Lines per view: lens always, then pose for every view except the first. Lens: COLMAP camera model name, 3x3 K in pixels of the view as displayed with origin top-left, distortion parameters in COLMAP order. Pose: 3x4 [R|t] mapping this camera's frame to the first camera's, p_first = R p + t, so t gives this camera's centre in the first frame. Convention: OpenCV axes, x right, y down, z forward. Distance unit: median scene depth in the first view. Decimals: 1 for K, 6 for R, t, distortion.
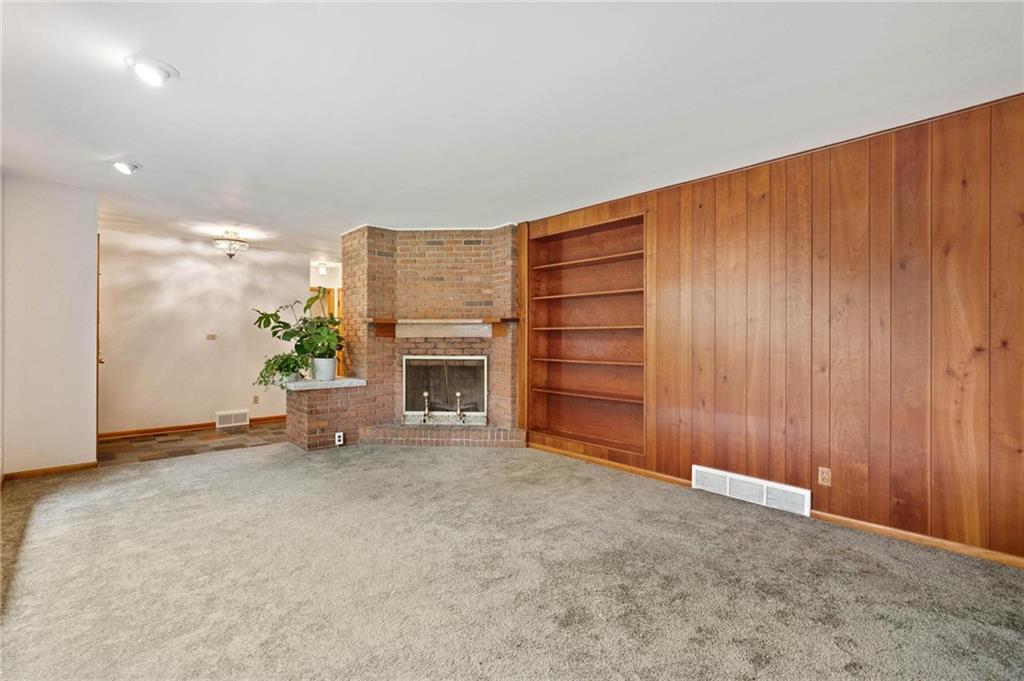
lens RADIAL K [[462.9, 0, 512.0], [0, 462.9, 340.5], [0, 0, 1]] dist [-0.001968, -0.000041]
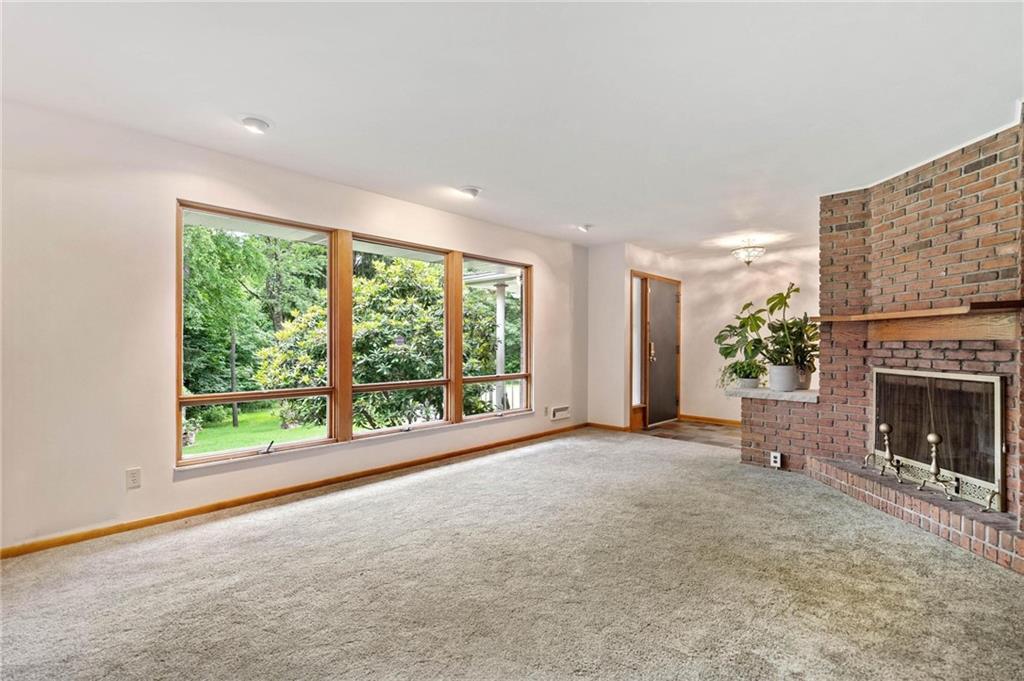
lens RADIAL K [[470.7, 0, 511.5], [0, 470.7, 344.3], [0, 0, 1]] dist [0.000777, 0.000321]
pose [[0.067587, 0.001683, -0.997712, 0.428045], [-0.005907, 0.999982, 0.001287, 0.000526], [0.997696, 0.005807, 0.067596, 0.419573]]
